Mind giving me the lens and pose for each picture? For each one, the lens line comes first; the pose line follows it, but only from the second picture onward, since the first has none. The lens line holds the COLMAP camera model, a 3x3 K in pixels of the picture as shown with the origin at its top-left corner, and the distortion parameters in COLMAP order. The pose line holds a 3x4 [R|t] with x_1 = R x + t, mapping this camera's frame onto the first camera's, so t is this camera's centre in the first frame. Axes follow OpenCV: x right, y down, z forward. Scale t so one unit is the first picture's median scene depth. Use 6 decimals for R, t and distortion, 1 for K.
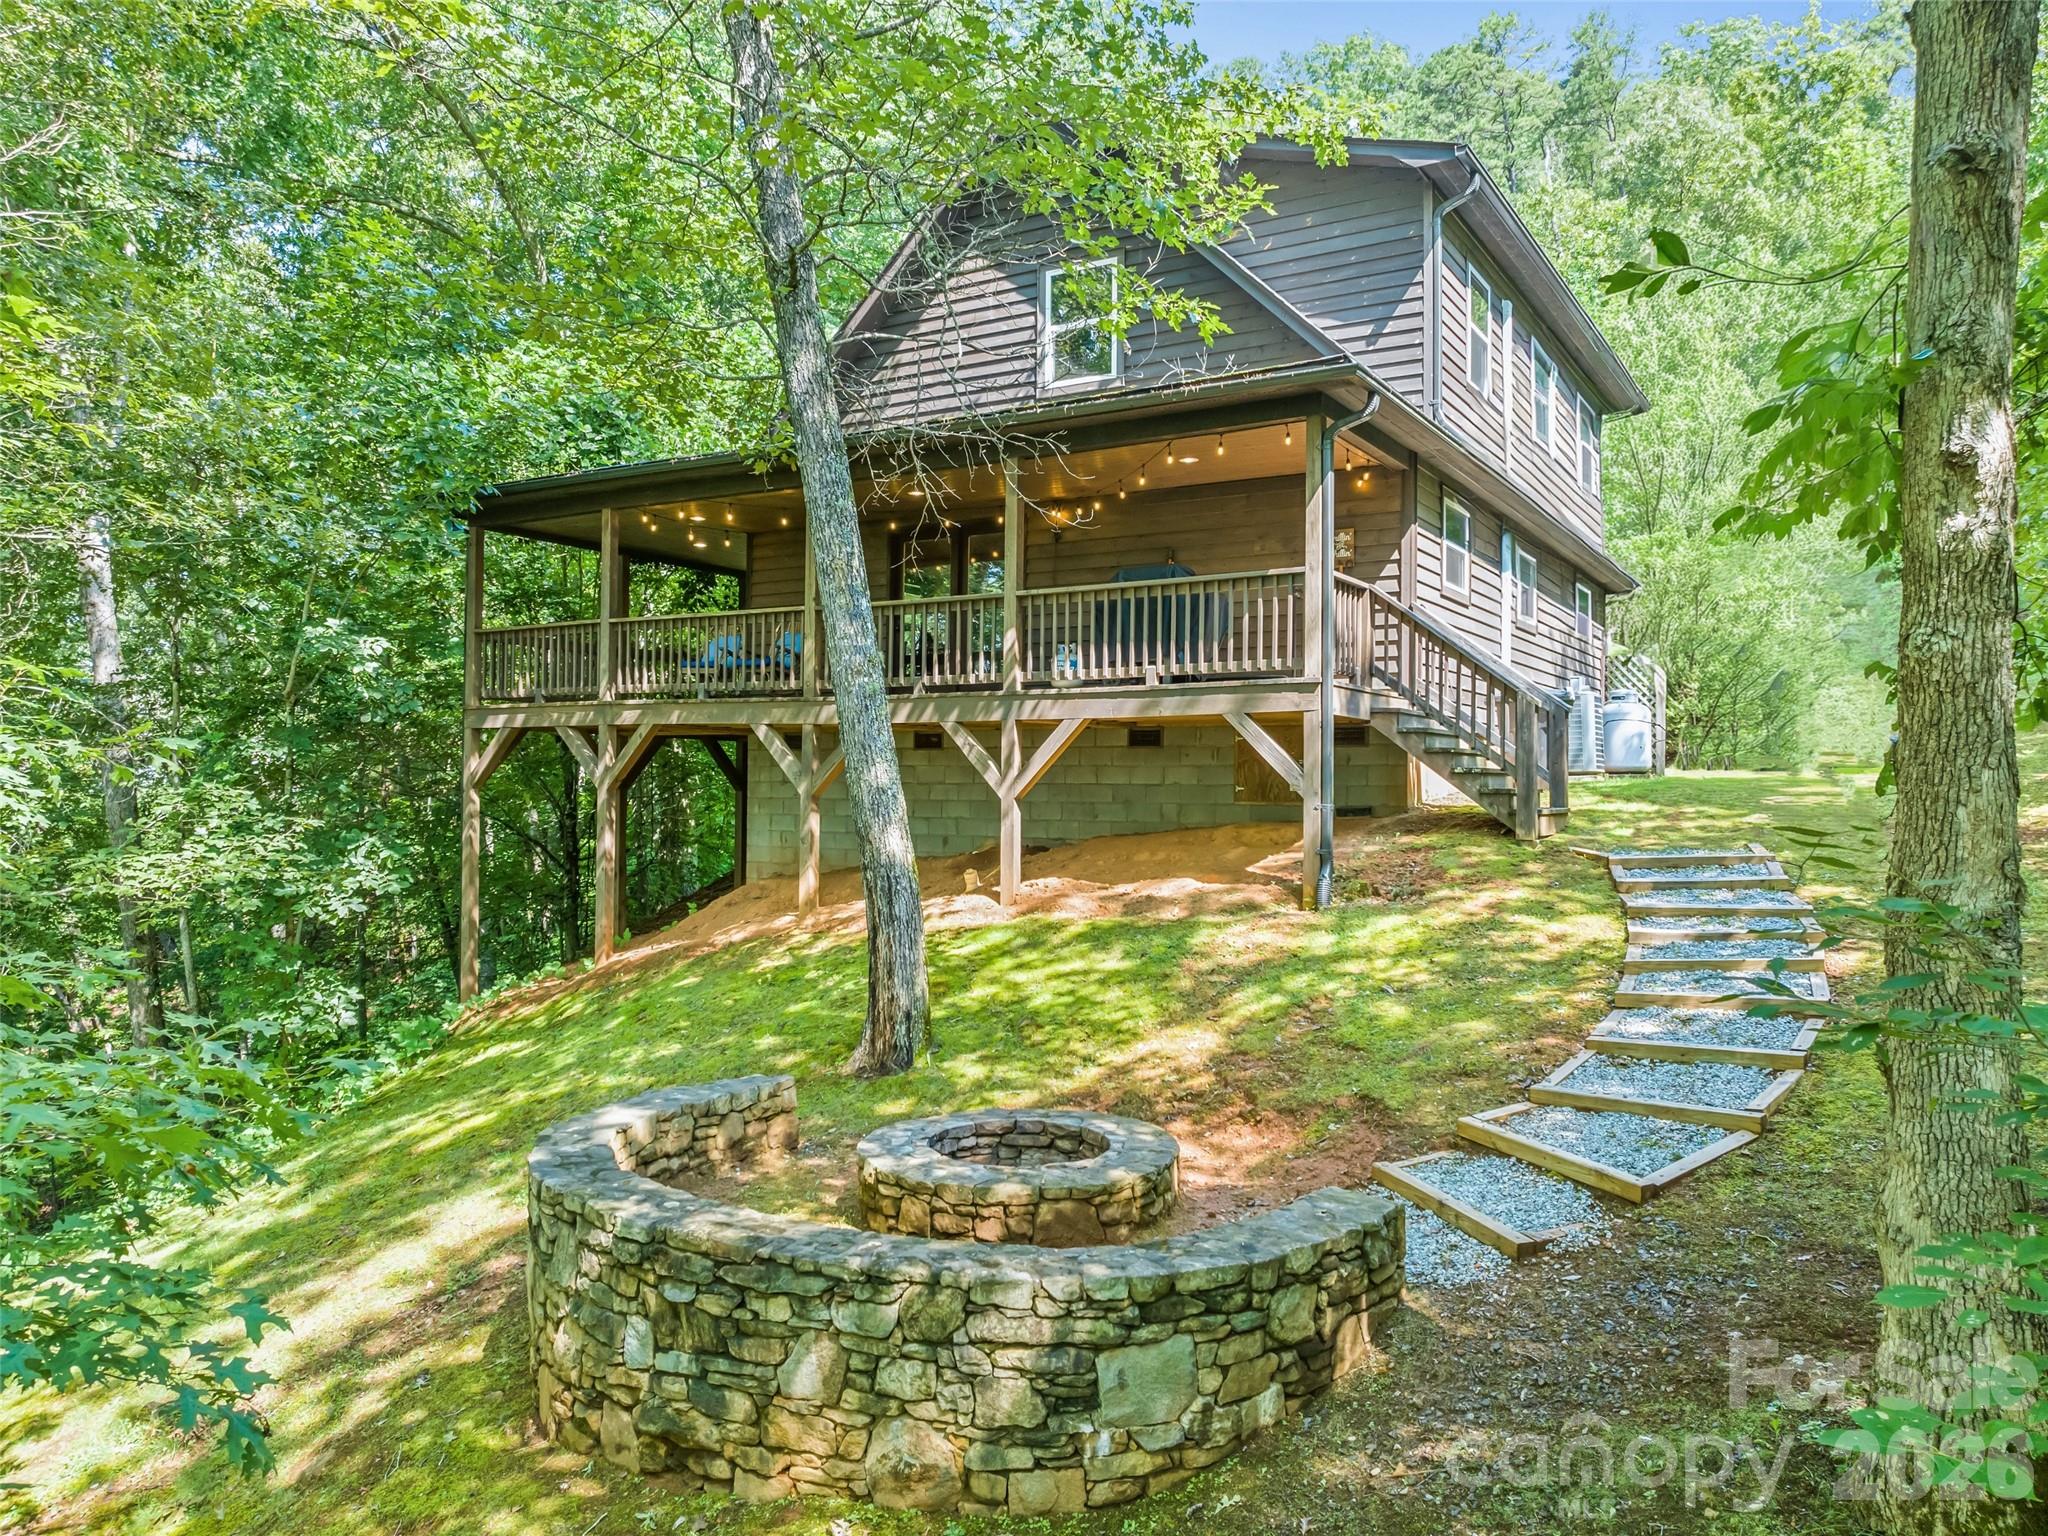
lens RADIAL K [[1438.6, 0, 1032.1], [0, 1438.6, 785.2], [0, 0, 1]] dist [-0.044420, 0.009479]
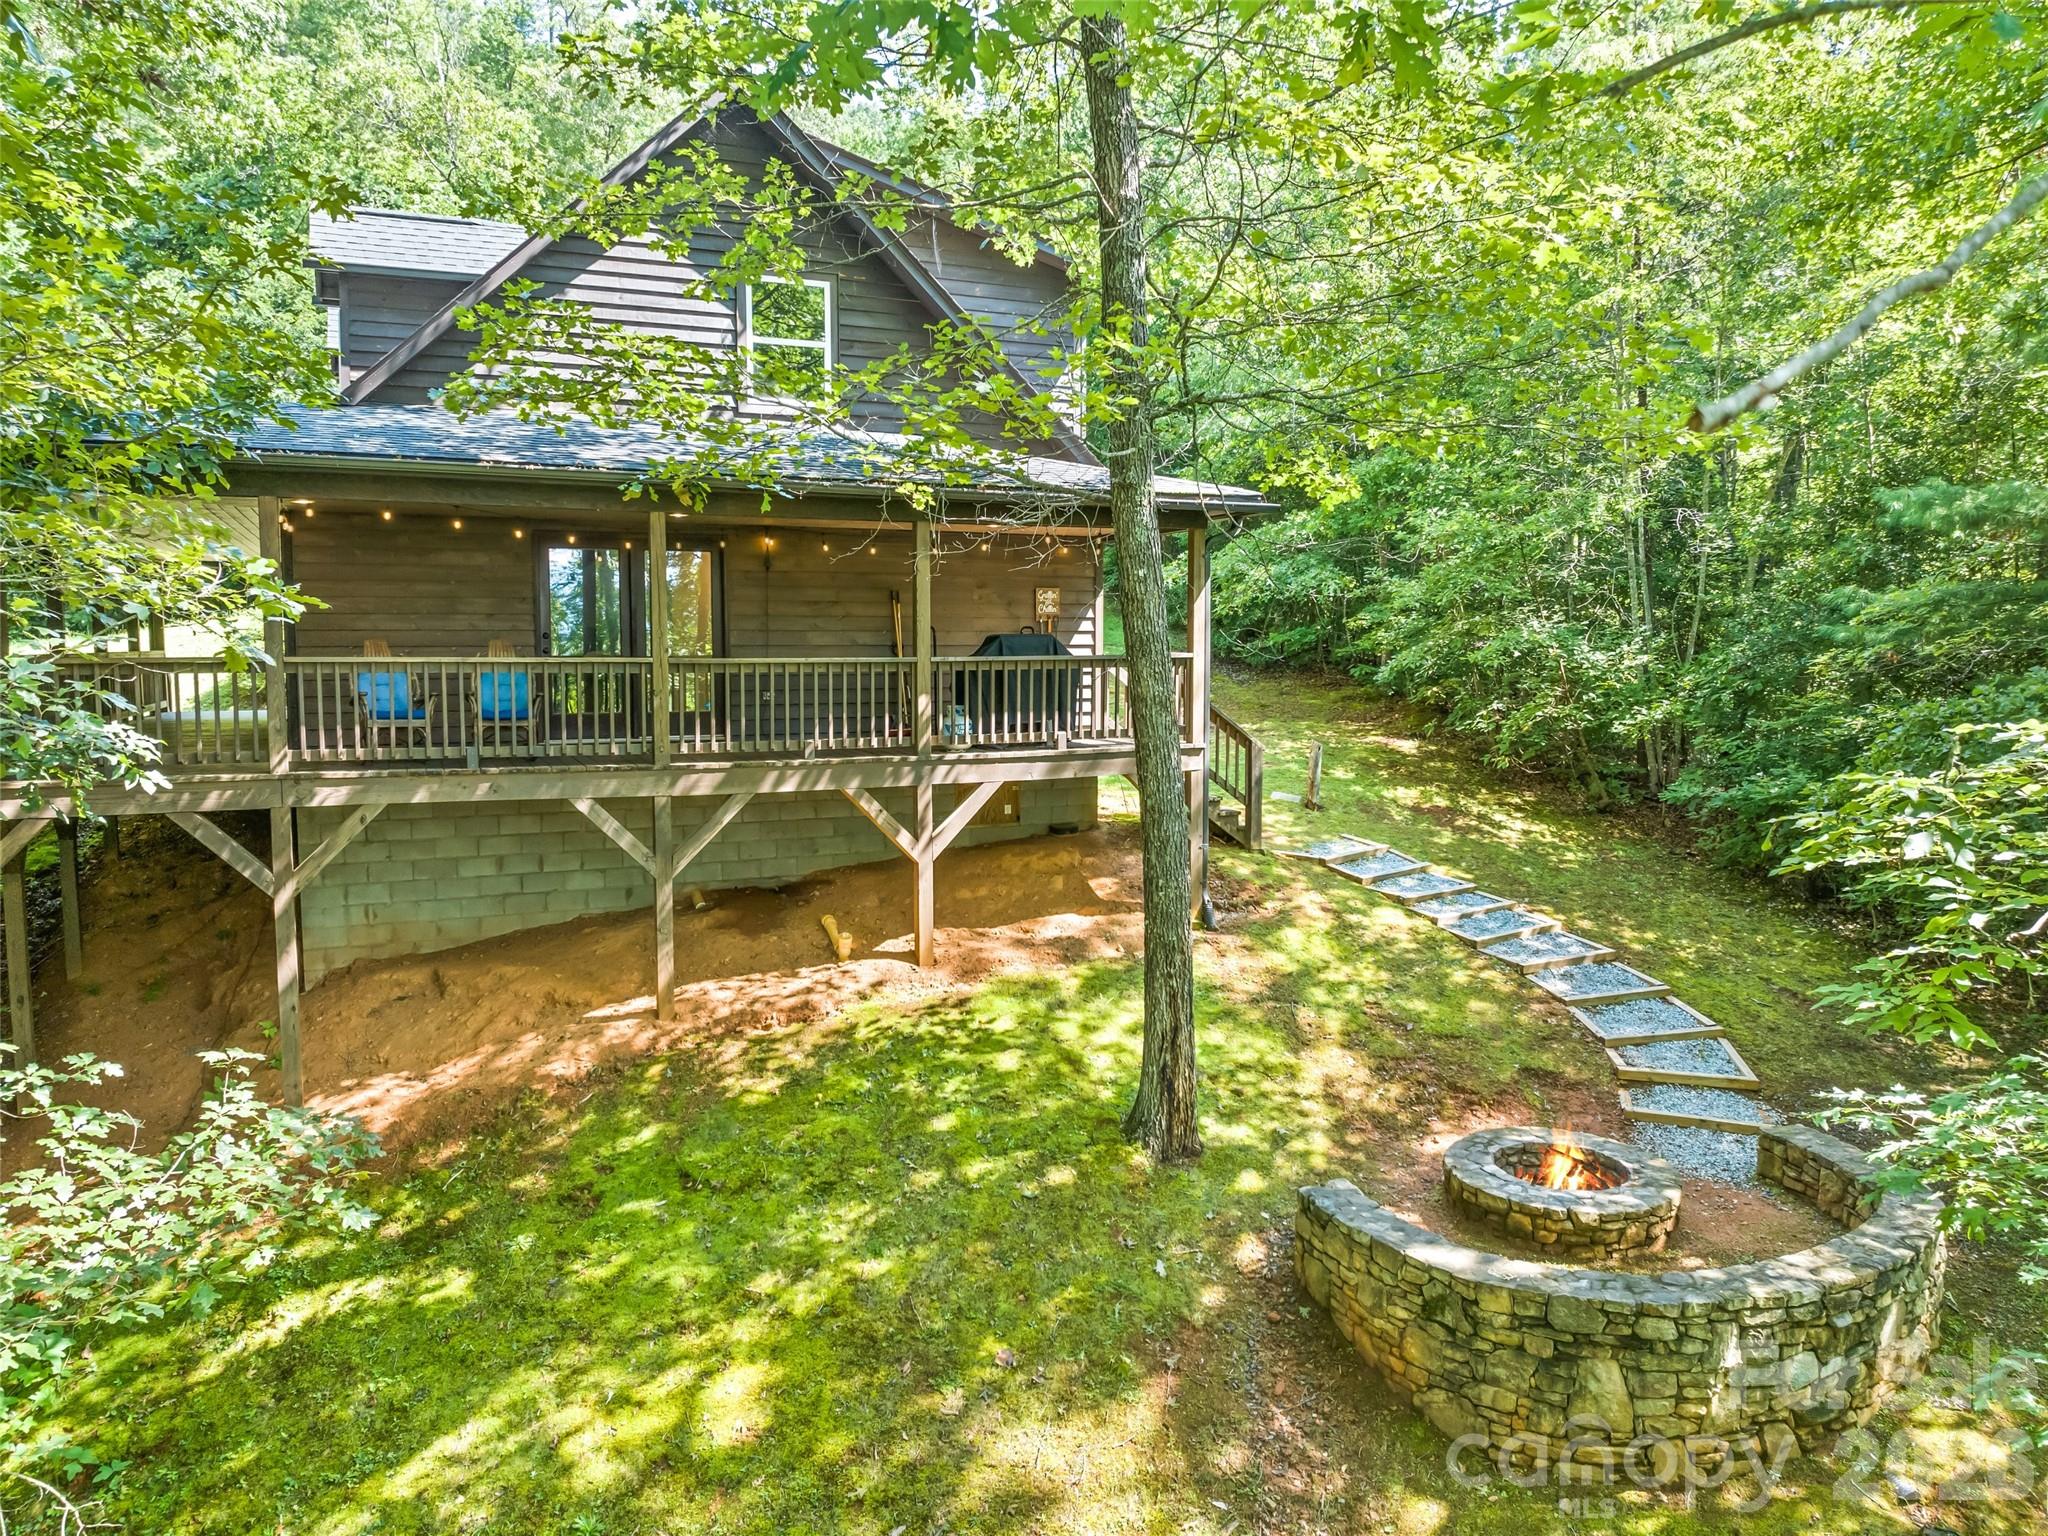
lens RADIAL K [[1438.6, 0, 1026.6], [0, 1438.6, 764.4], [0, 0, 1]] dist [-0.044420, 0.009479]
pose [[0.566619, -0.081801, 0.819909, -0.796643], [0.003316, 0.995278, 0.097006, -0.156401], [-0.823973, -0.052247, 0.564215, 0.366743]]
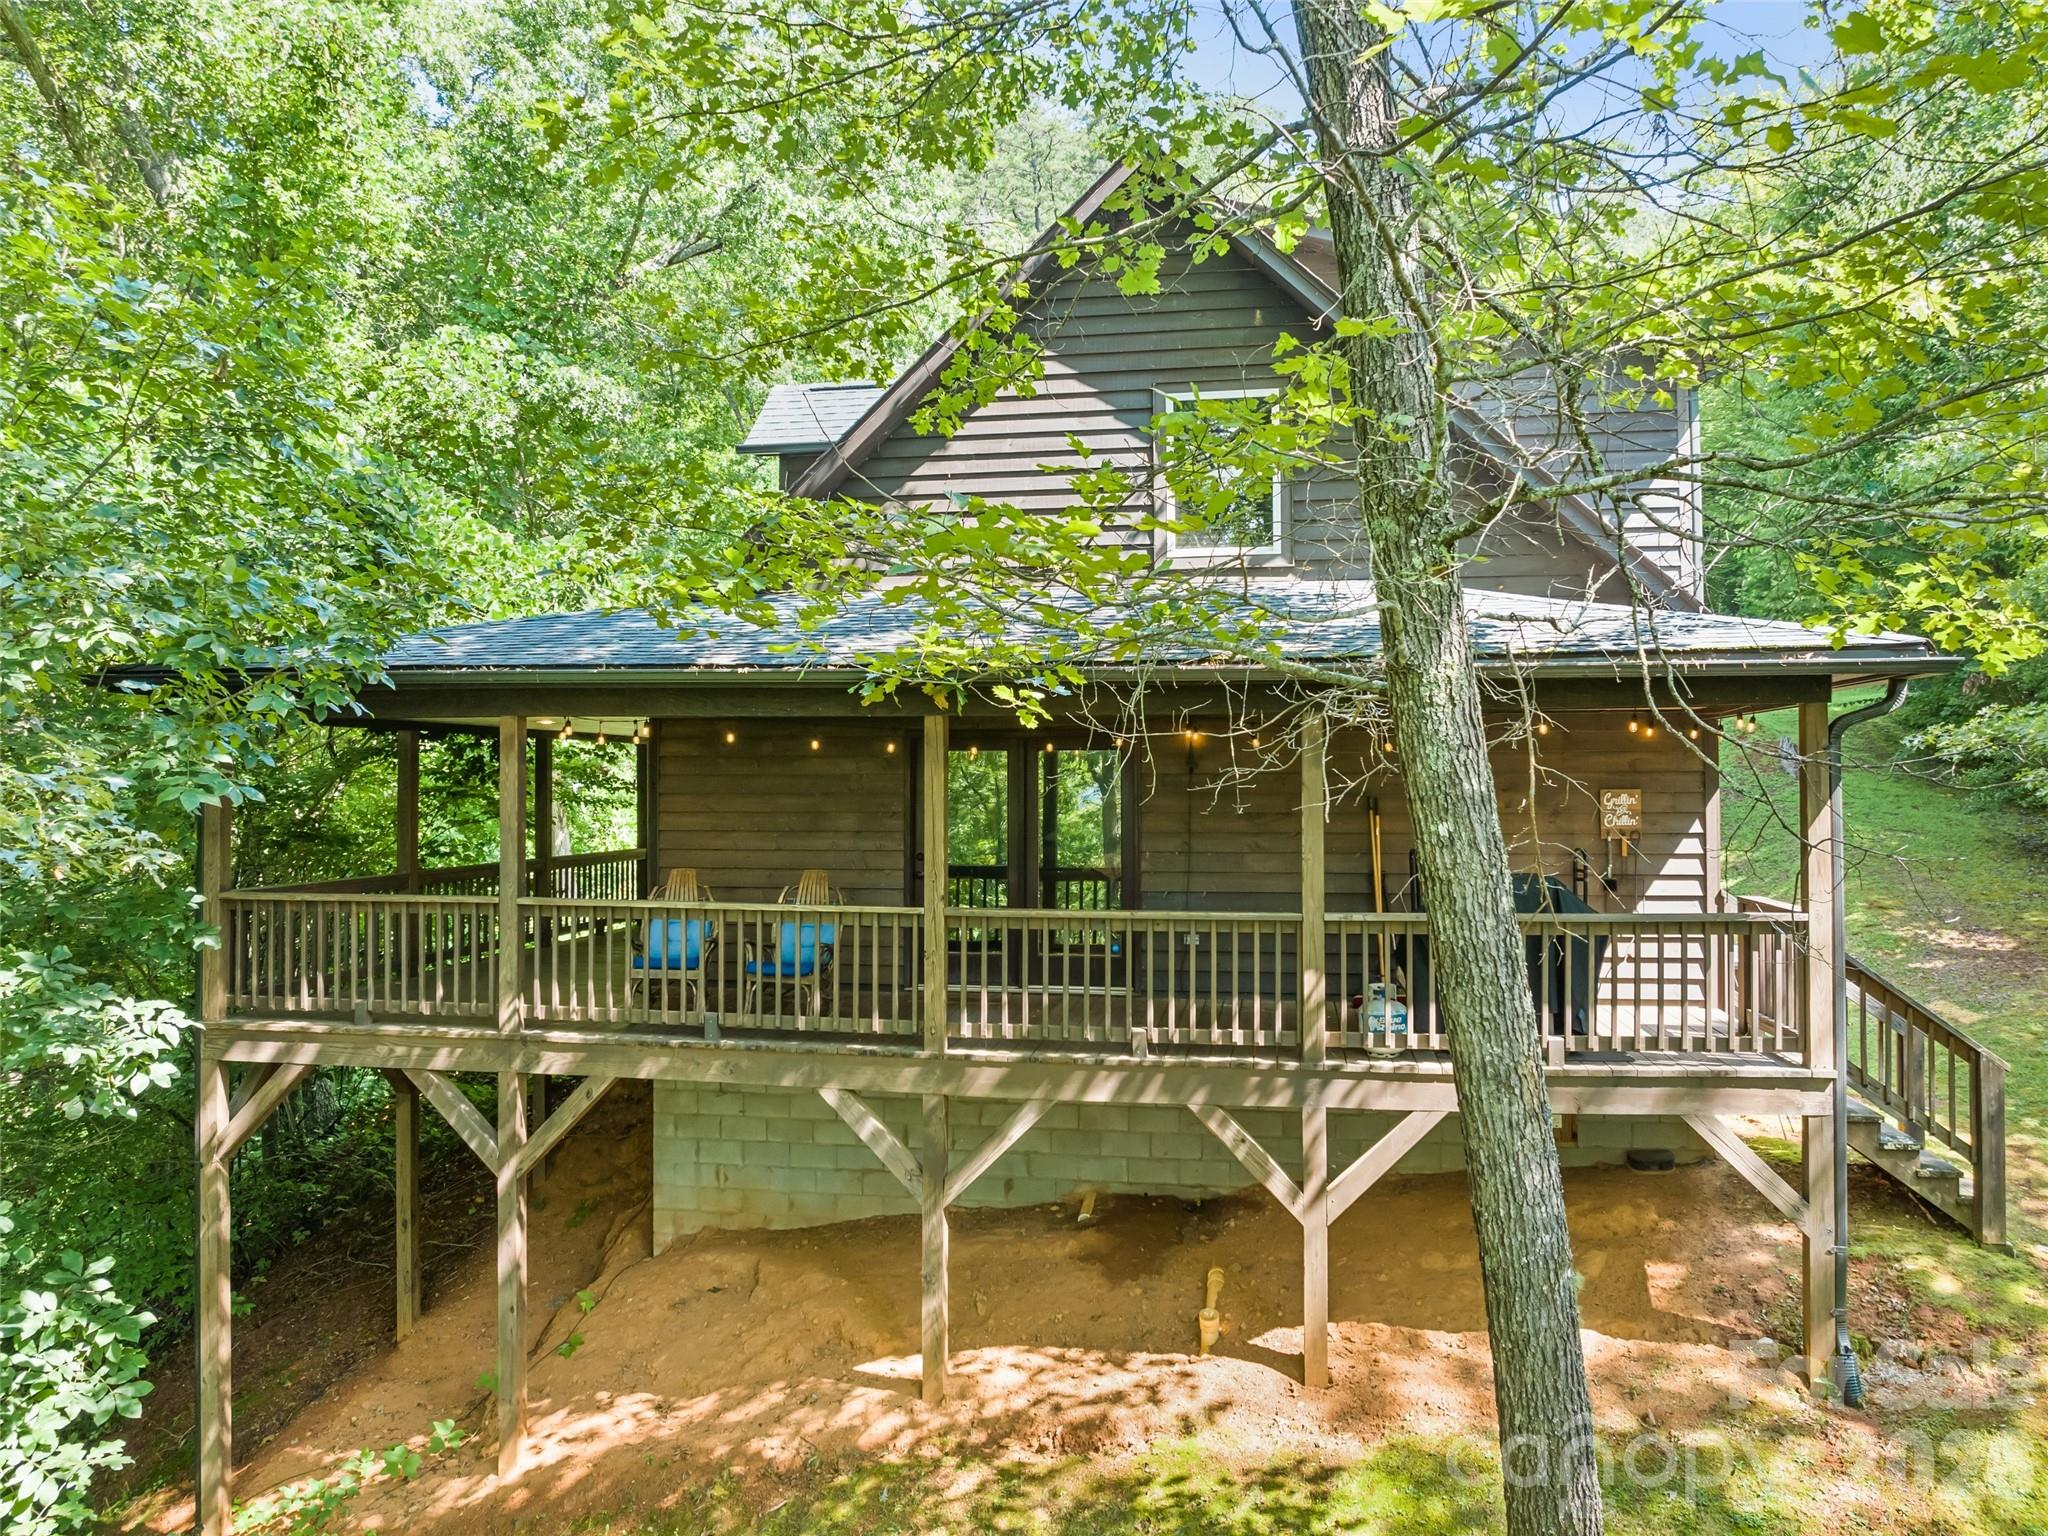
lens RADIAL K [[1438.6, 0, 1032.5], [0, 1438.6, 754.6], [0, 0, 1]] dist [-0.044420, 0.009479]
pose [[0.928870, -0.005043, 0.370371, -0.379146], [0.011944, 0.999795, -0.016342, -0.197290], [-0.370212, 0.019603, 0.928740, 0.423843]]
